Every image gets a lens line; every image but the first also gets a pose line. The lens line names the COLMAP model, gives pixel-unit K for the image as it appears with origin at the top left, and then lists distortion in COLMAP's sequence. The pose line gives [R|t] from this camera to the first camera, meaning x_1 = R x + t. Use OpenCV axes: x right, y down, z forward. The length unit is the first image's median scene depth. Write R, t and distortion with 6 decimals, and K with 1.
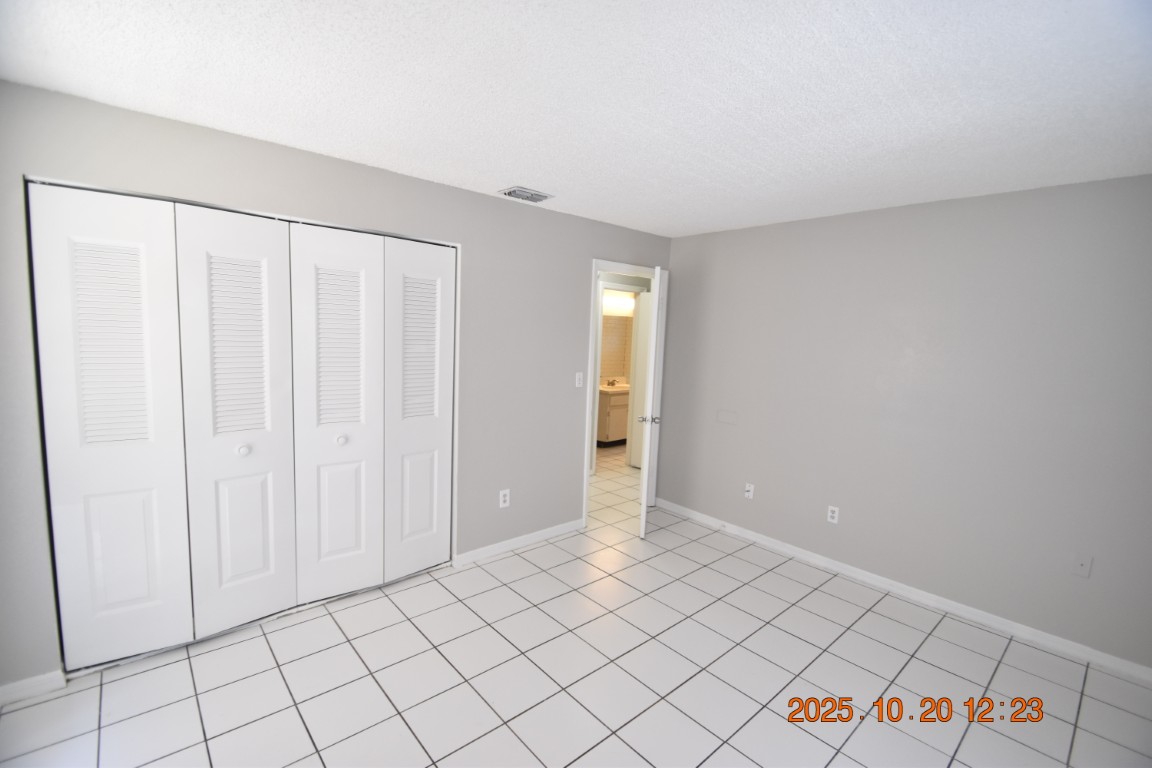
lens RADIAL K [[508.0, 0, 579.7], [0, 508.0, 385.2], [0, 0, 1]] dist [0.000100, -0.006554]
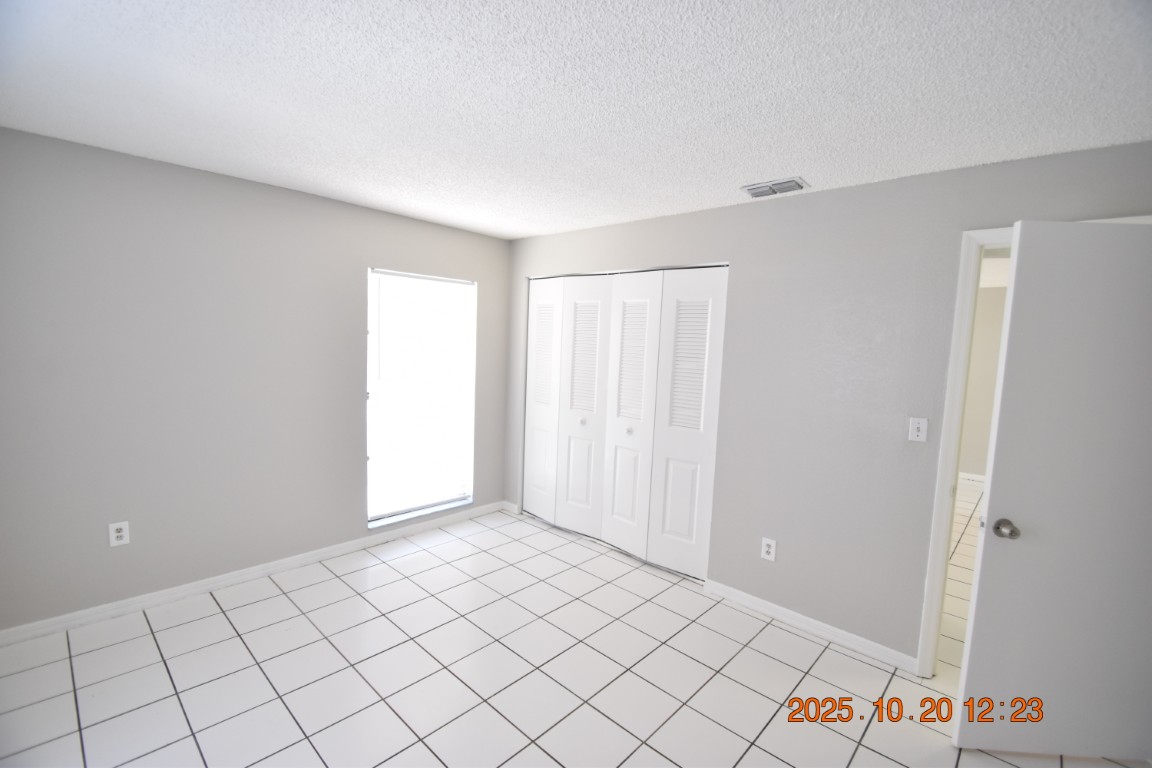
lens RADIAL K [[508.0, 0, 578.3], [0, 508.0, 385.0], [0, 0, 1]] dist [0.000100, -0.006554]
pose [[0.087313, 0.052891, -0.994776, 0.753585], [-0.141063, 0.989184, 0.040213, -0.040314], [0.986143, 0.136815, 0.093829, 0.672569]]
